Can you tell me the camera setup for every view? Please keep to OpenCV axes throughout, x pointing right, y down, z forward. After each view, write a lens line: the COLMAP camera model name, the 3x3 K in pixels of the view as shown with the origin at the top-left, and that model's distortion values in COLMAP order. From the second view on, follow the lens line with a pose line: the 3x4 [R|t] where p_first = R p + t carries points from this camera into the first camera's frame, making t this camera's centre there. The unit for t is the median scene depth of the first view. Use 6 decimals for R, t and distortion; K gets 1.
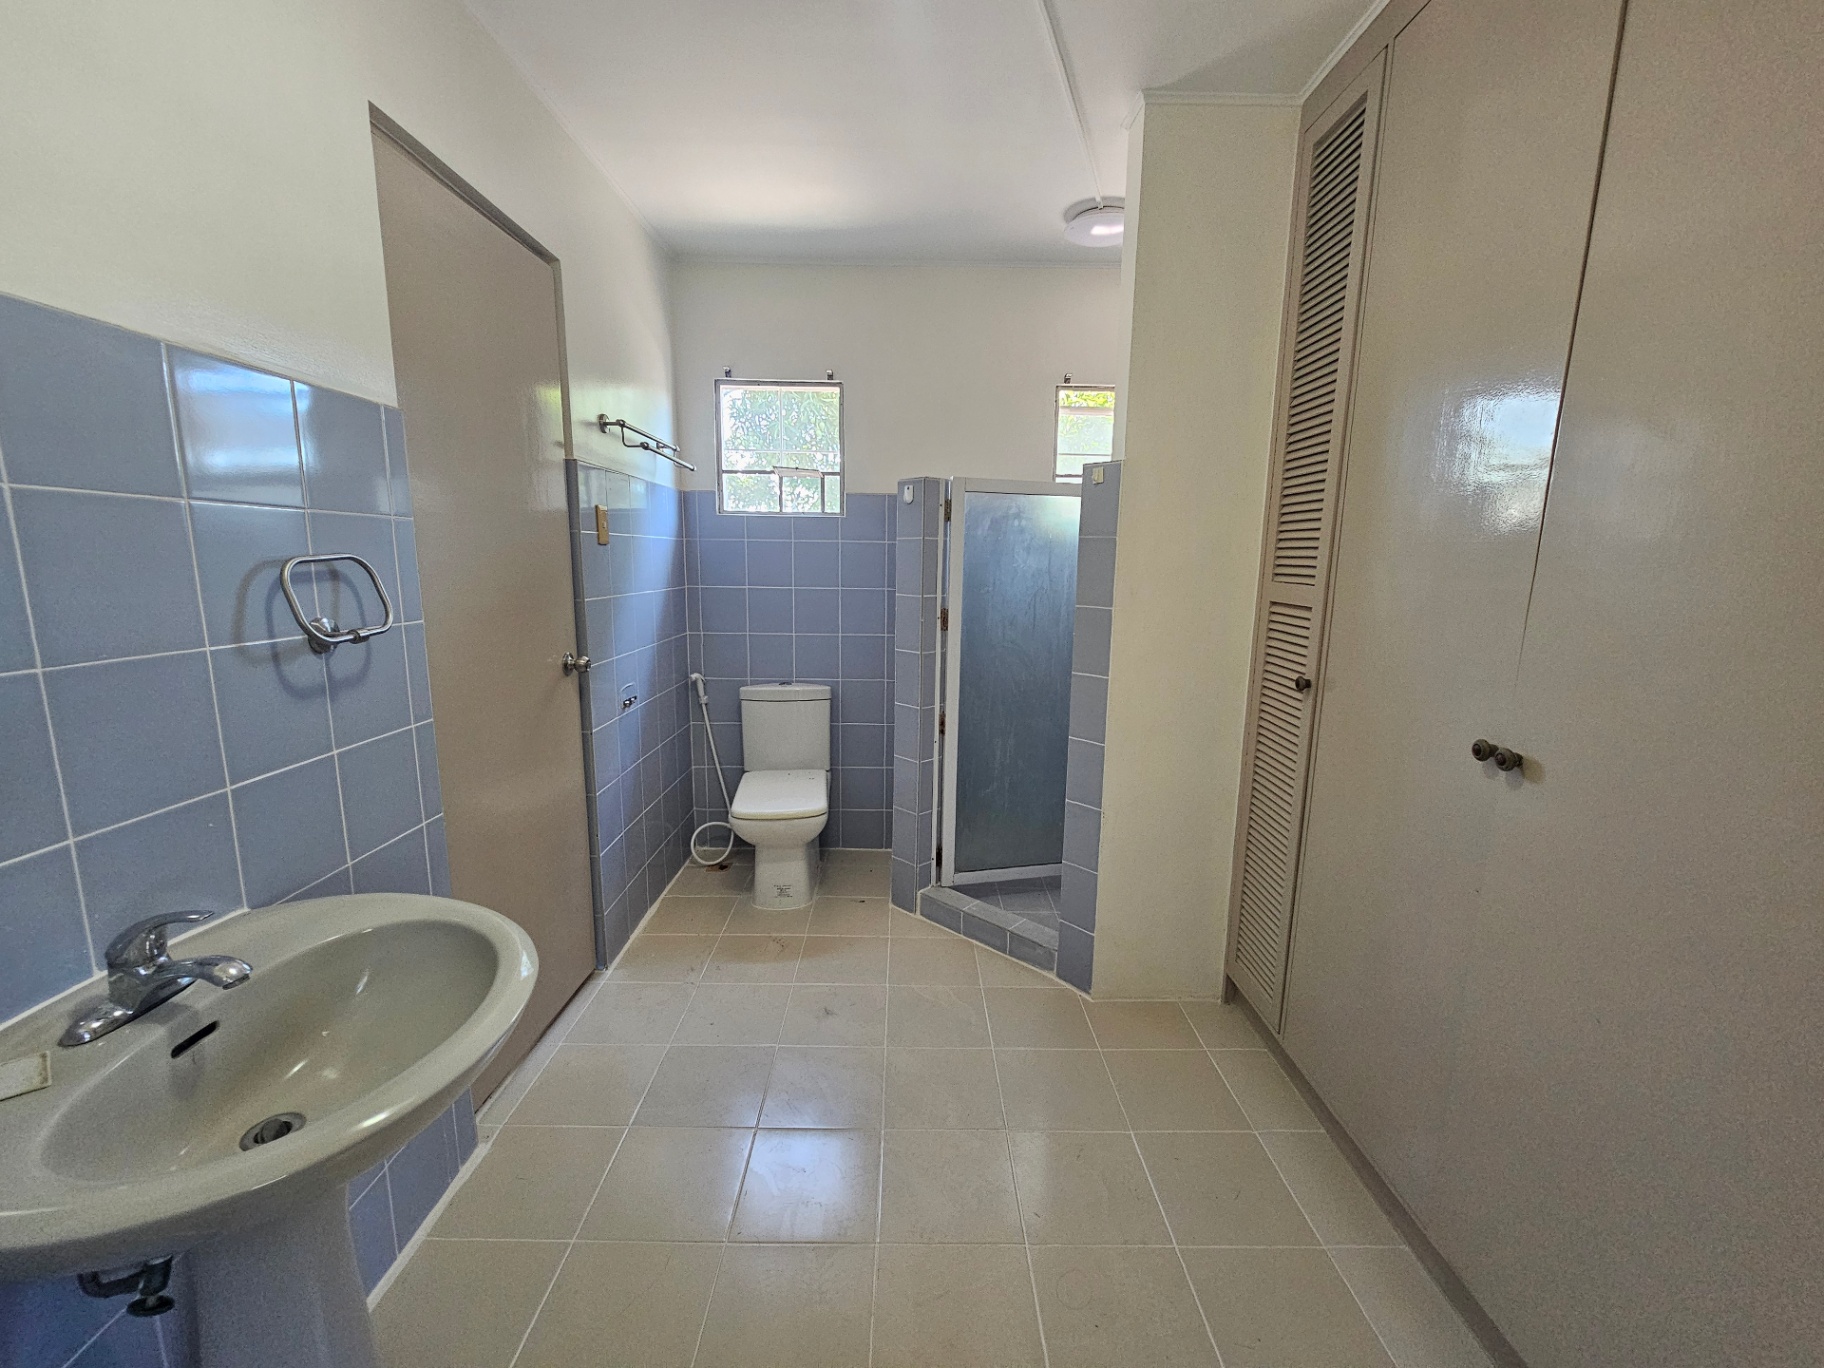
lens RADIAL K [[739.7, 0, 918.6], [0, 739.7, 686.4], [0, 0, 1]] dist [-0.003799, 0.000984]
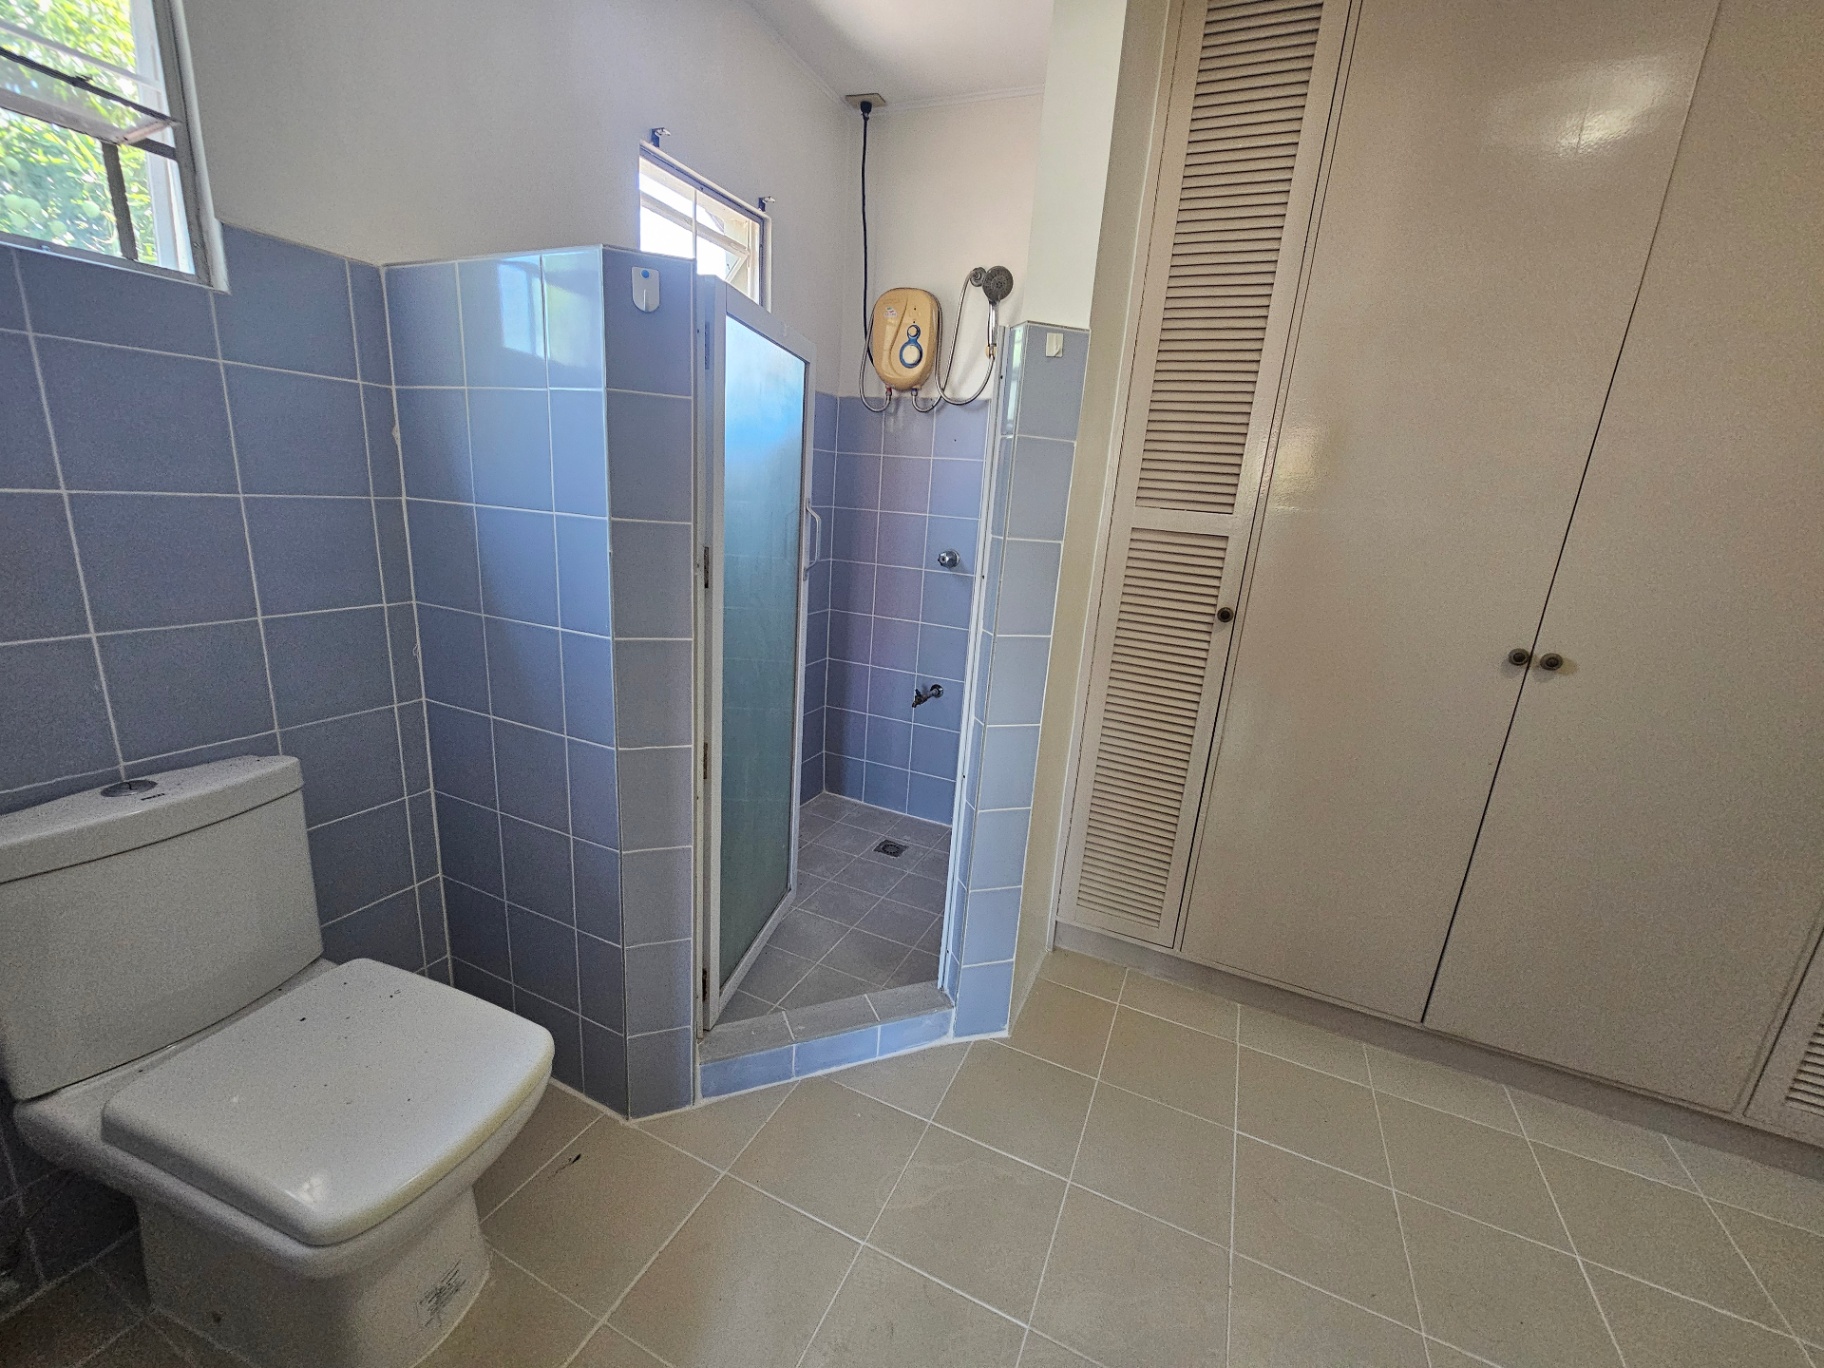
lens RADIAL K [[739.7, 0, 914.8], [0, 739.7, 678.8], [0, 0, 1]] dist [-0.003799, 0.000984]
pose [[0.419857, -0.209491, 0.883082, -0.385744], [0.090518, 0.977810, 0.188927, -0.101918], [-0.903065, 0.000612, 0.429504, 0.666189]]
